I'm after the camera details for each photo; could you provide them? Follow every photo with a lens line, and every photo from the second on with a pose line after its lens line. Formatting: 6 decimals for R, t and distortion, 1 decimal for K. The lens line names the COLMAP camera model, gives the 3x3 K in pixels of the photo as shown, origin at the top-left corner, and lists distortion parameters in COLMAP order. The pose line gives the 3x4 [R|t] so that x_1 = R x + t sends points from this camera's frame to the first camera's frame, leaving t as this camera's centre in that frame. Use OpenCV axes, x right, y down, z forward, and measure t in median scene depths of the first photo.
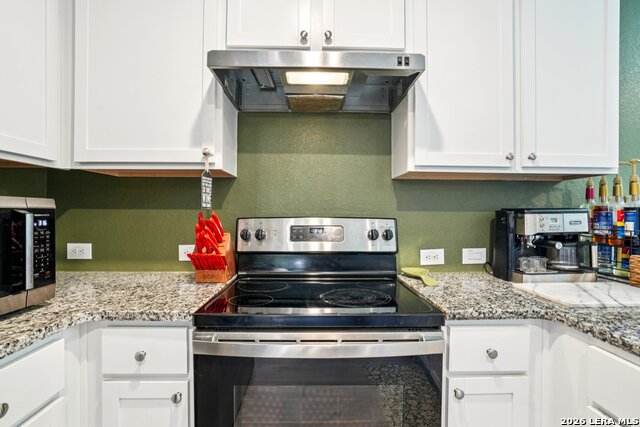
lens RADIAL K [[334.4, 0, 320.0], [0, 334.4, 213.5], [0, 0, 1]] dist [-0.021779, 0.000917]
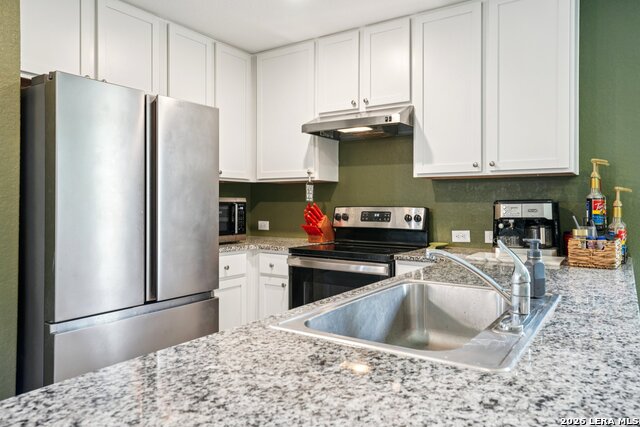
lens RADIAL K [[457.6, 0, 320.0], [0, 457.6, 213.5], [0, 0, 1]] dist [0.003102, 0.000934]
pose [[0.817178, 0.008463, -0.576323, 1.162468], [-0.000793, 0.999908, 0.013560, 0.016672], [0.576385, -0.010624, 0.817110, -1.046568]]
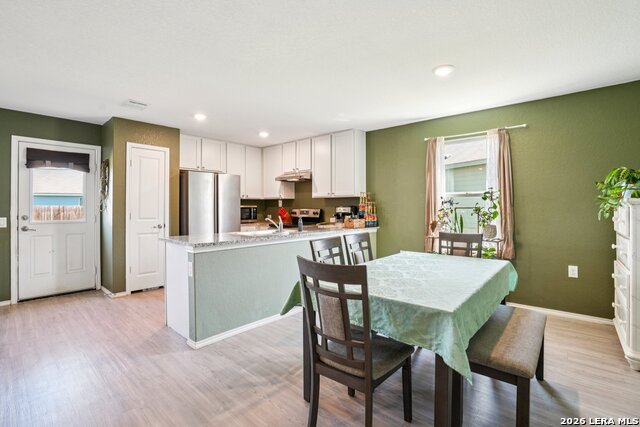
lens RADIAL K [[297.7, 0, 320.0], [0, 297.7, 213.5], [0, 0, 1]] dist [-0.001073, -0.000049]
pose [[0.744095, 0.005922, -0.668048, 2.911542], [0.004506, 0.999893, 0.013882, 0.022784], [0.668059, -0.013340, 0.743989, -1.798938]]
